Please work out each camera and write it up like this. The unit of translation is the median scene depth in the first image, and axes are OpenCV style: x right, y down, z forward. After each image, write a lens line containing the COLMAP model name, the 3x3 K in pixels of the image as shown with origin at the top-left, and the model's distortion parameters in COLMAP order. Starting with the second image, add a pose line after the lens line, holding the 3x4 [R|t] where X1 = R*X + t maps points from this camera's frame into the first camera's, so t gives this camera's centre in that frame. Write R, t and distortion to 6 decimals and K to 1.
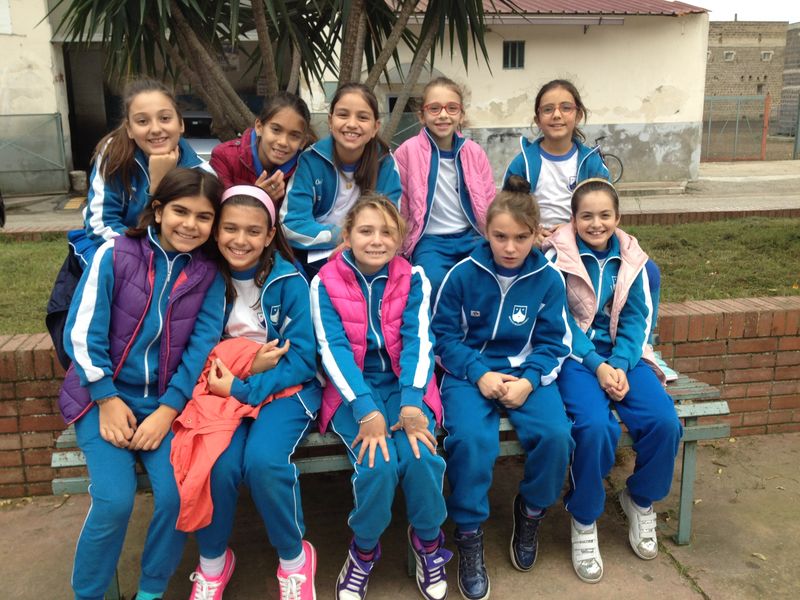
lens RADIAL K [[813.8, 0, 400.0], [0, 813.8, 300.0], [0, 0, 1]] dist [0.220572, -0.674193]
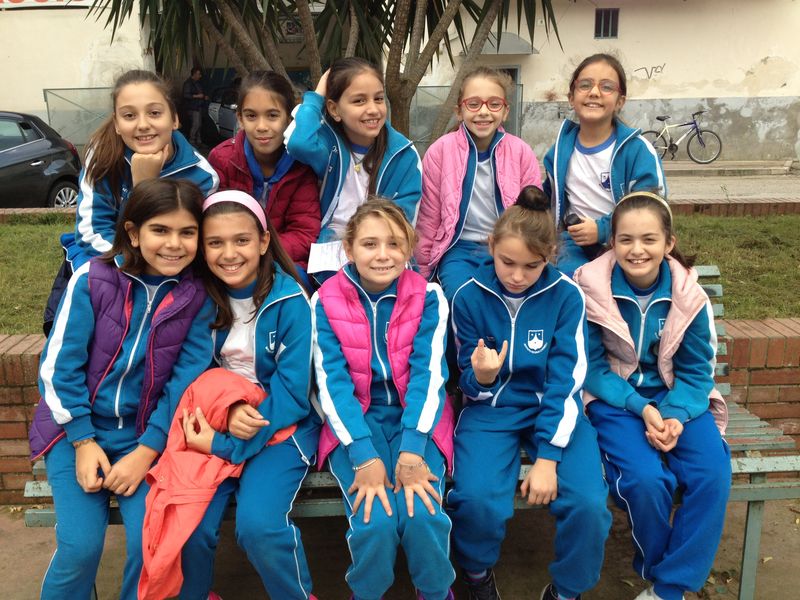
lens RADIAL K [[807.5, 0, 400.0], [0, 807.5, 300.0], [0, 0, 1]] dist [0.001444, 0.000914]
pose [[0.992256, 0.028711, -0.120848, 0.089319], [-0.023493, 0.998738, 0.044381, -0.061827], [0.121970, -0.041198, 0.991678, 0.159056]]
